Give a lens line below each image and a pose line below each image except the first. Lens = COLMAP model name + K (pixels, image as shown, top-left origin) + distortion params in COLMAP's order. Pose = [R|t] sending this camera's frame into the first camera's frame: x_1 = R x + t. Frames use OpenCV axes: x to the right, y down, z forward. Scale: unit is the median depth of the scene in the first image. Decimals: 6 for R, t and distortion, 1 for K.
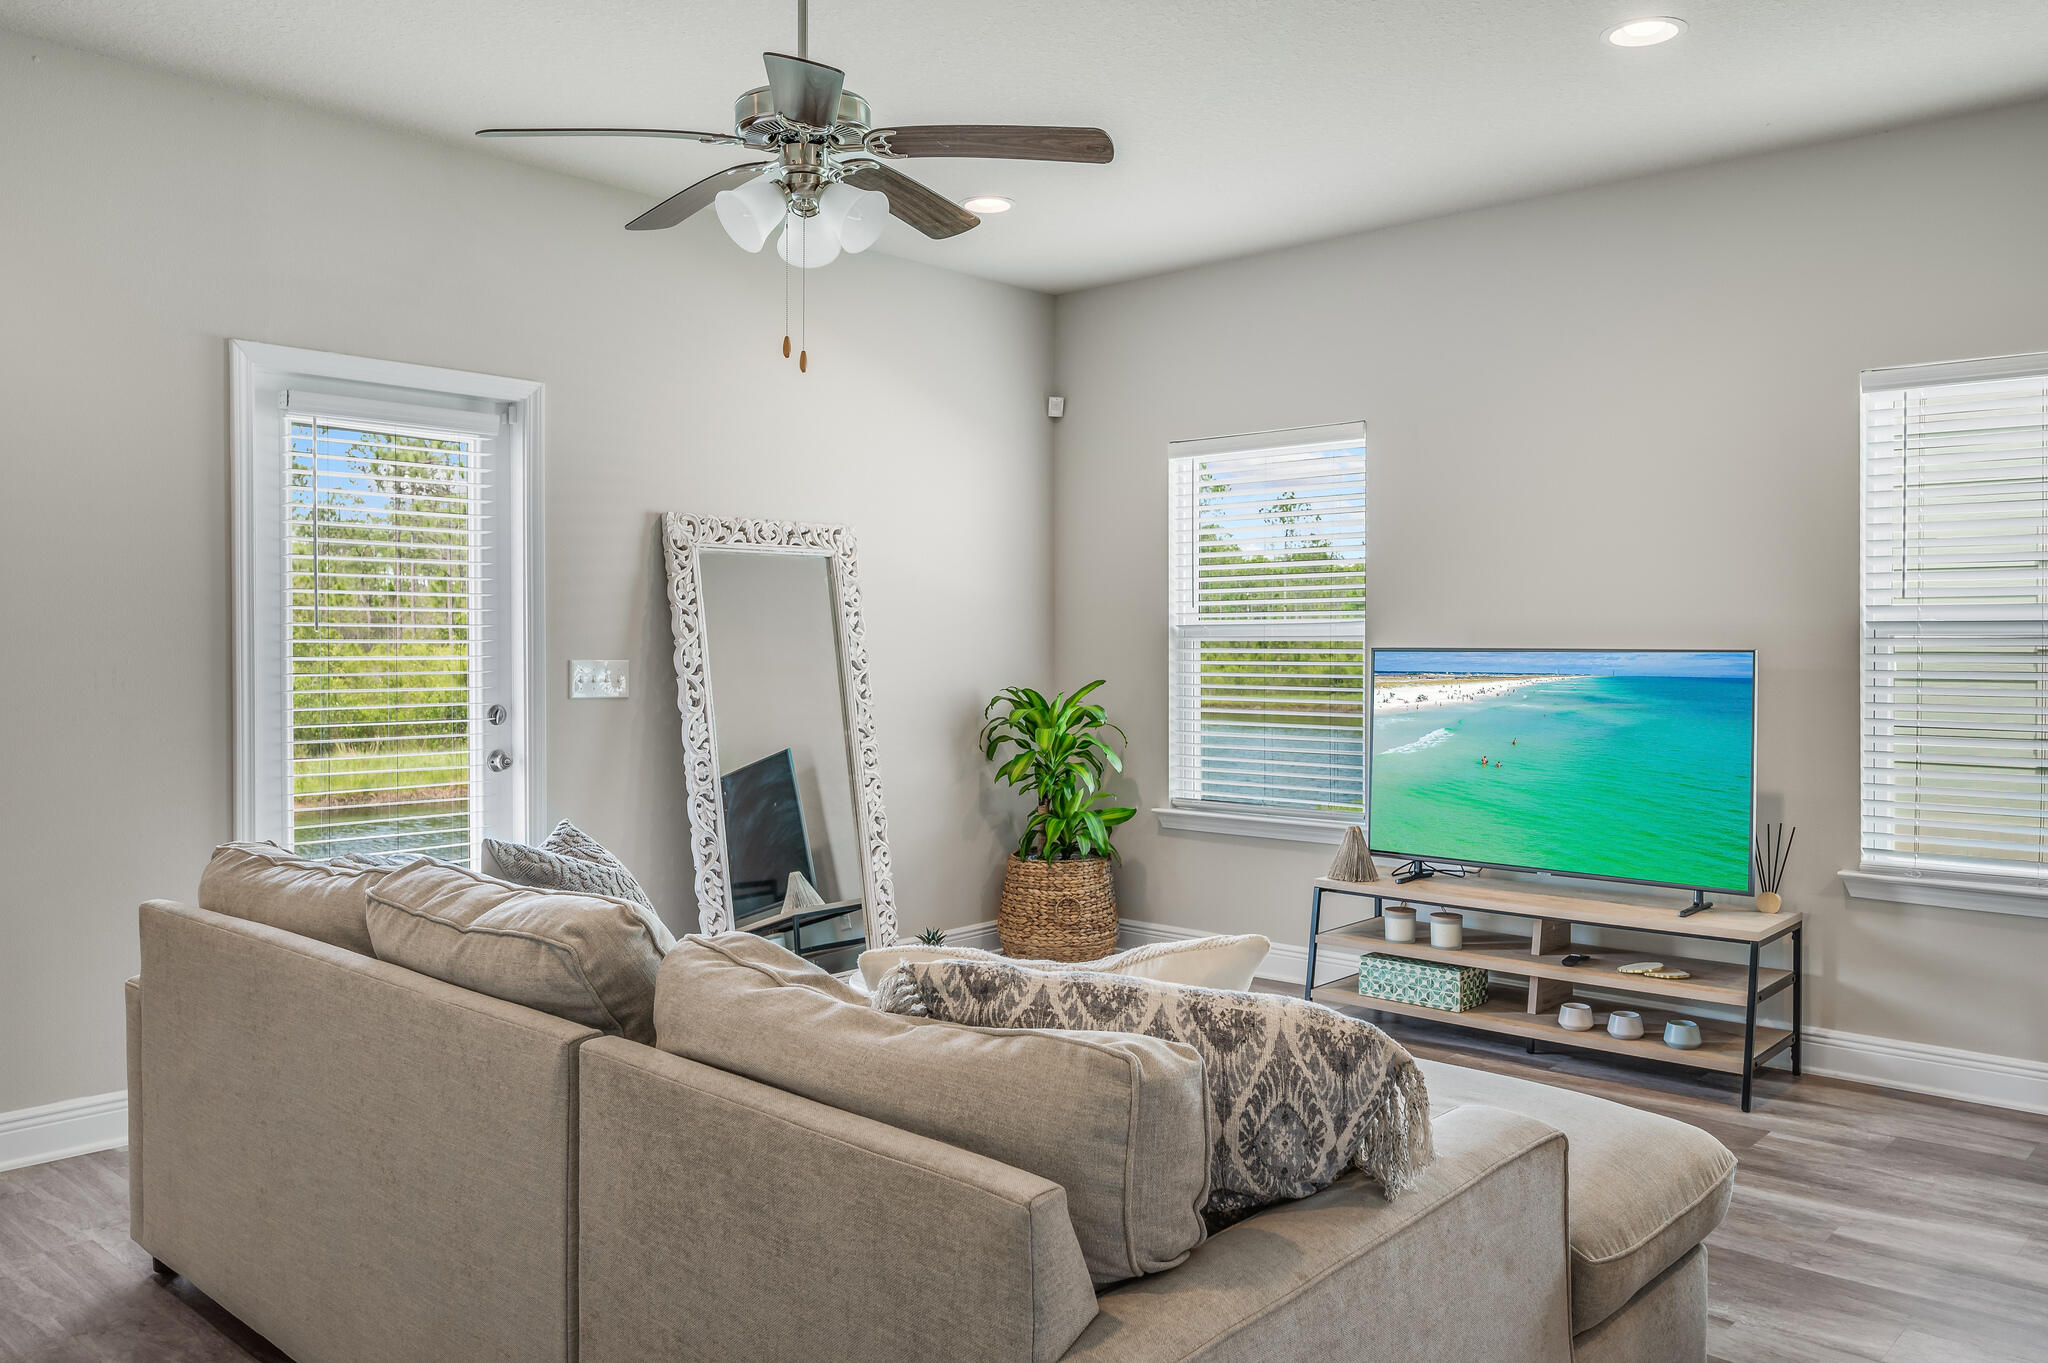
lens RADIAL K [[1596.9, 0, 1020.2], [0, 1596.9, 682.3], [0, 0, 1]] dist [-0.002399, -0.001390]
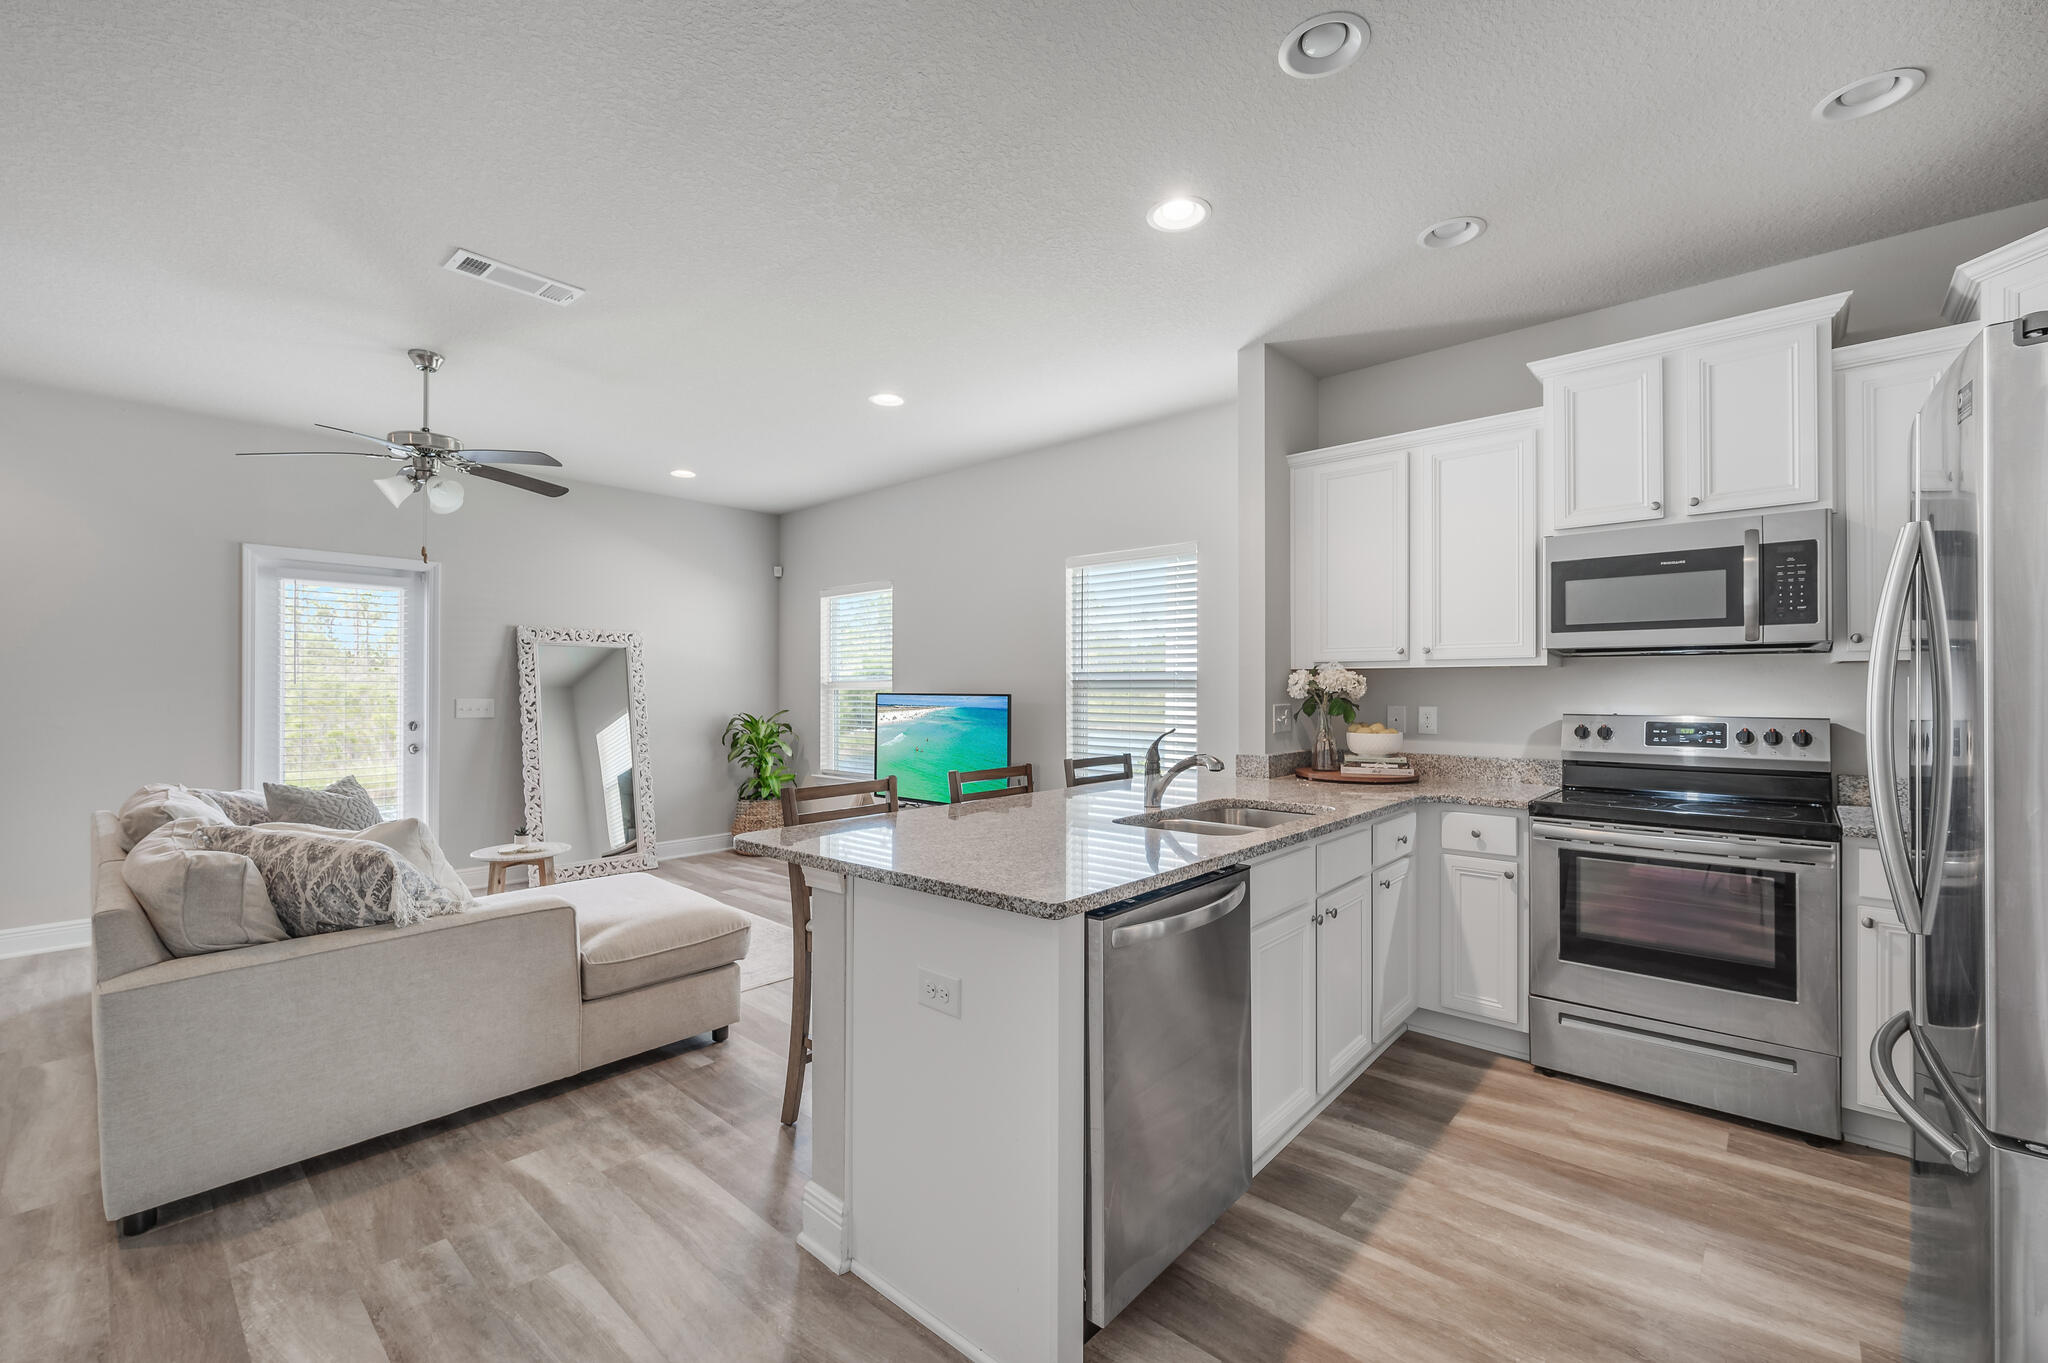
lens RADIAL K [[878.7, 0, 1029.2], [0, 878.7, 689.7], [0, 0, 1]] dist [0.001491, 0.000121]
pose [[0.999998, 0.000140, -0.001767, 0.427000], [-0.000188, 0.999633, -0.027084, 0.004214], [0.001762, 0.027084, 0.999632, -0.107474]]
